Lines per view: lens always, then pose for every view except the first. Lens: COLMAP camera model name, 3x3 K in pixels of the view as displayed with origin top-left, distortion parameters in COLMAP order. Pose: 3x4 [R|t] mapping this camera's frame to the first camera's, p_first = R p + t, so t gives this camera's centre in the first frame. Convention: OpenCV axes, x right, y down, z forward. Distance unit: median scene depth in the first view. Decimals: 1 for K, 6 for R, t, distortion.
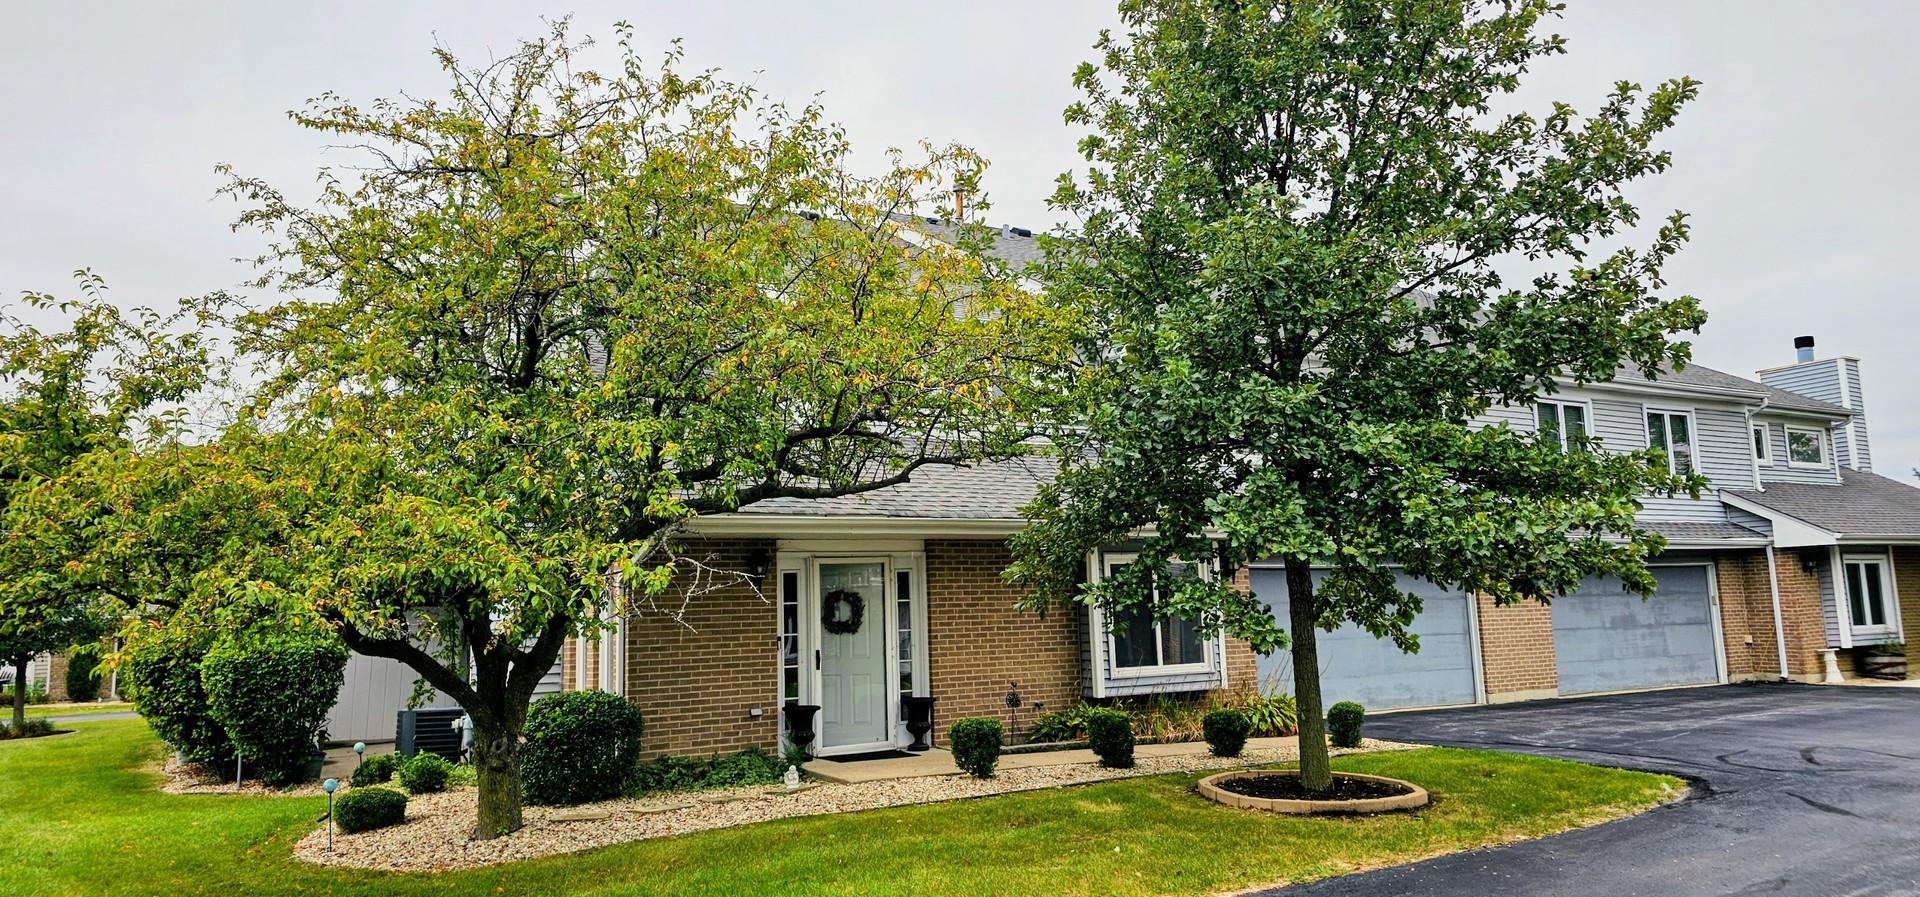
lens RADIAL K [[1291.9, 0, 996.2], [0, 1291.9, 446.4], [0, 0, 1]] dist [0.087509, -0.080614]
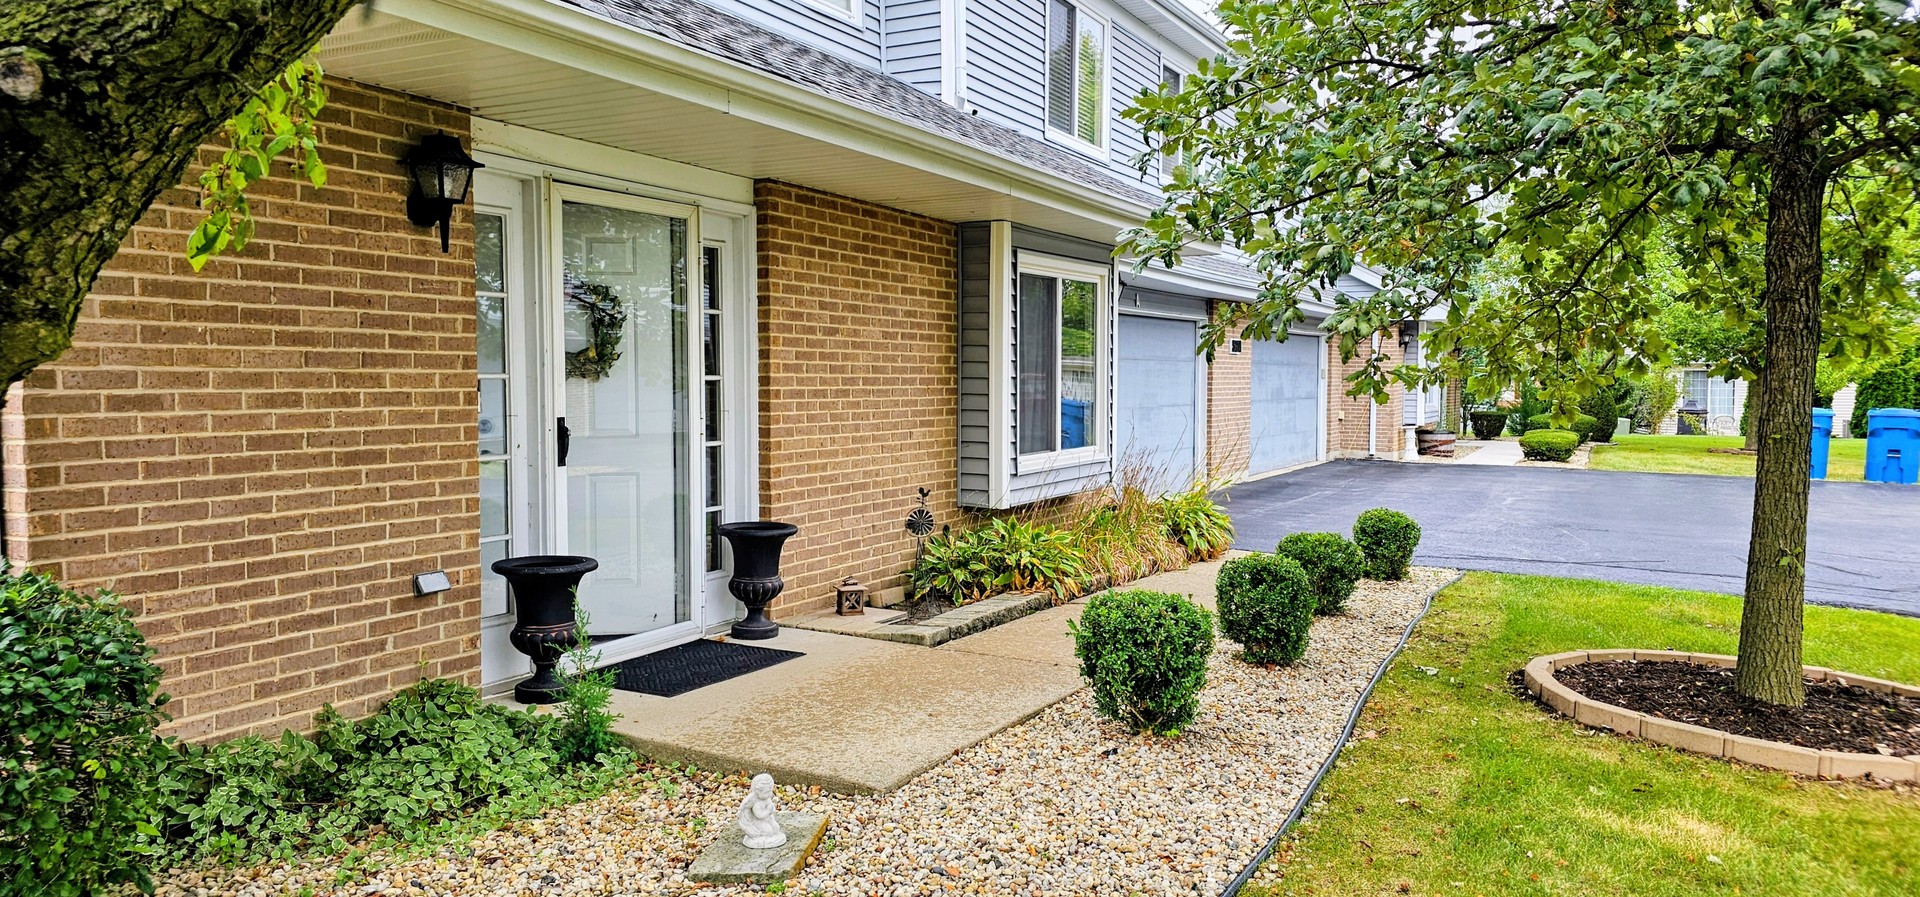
lens RADIAL K [[1291.9, 0, 996.2], [0, 1291.9, 446.4], [0, 0, 1]] dist [0.087509, -0.080614]
pose [[0.849081, 0.005170, 0.528238, -0.241693], [-0.098427, 0.983990, 0.148580, 0.096608], [-0.519013, -0.178149, 0.835996, 0.614829]]
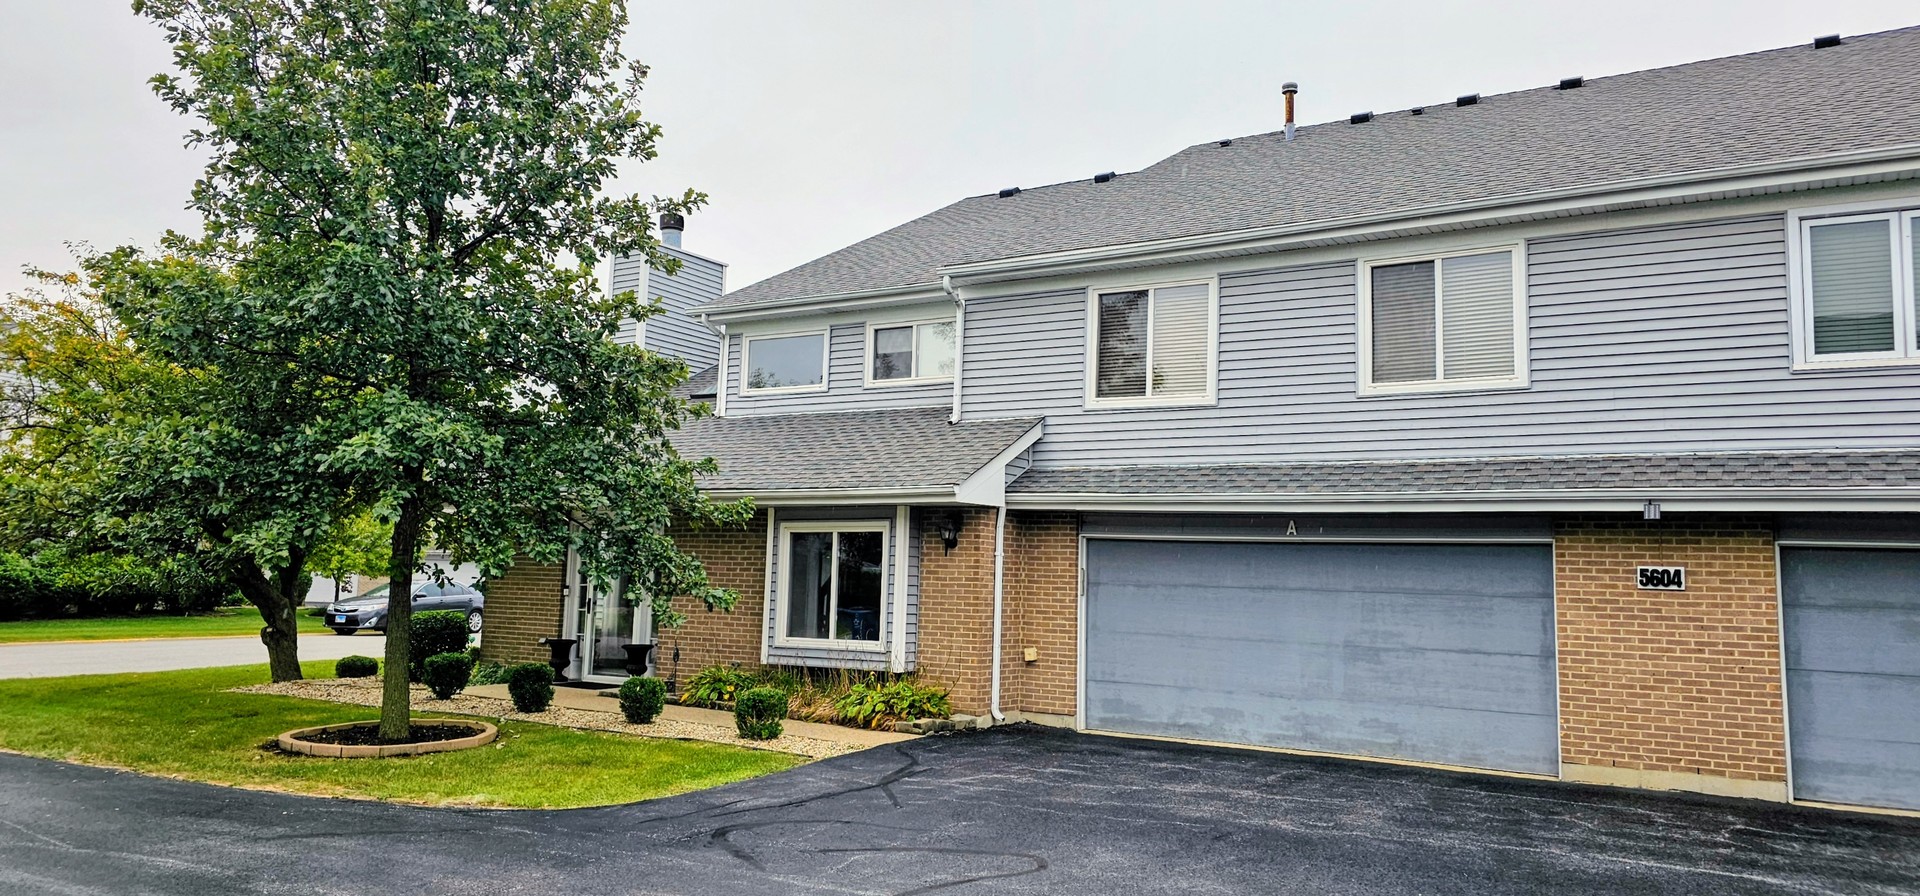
lens RADIAL K [[1291.9, 0, 996.2], [0, 1291.9, 445.9], [0, 0, 1]] dist [0.087509, -0.080614]
pose [[0.475728, -0.049123, -0.878219, 1.194333], [0.067306, 0.997545, -0.019339, 0.064161], [0.877013, -0.049909, 0.477867, 0.771757]]
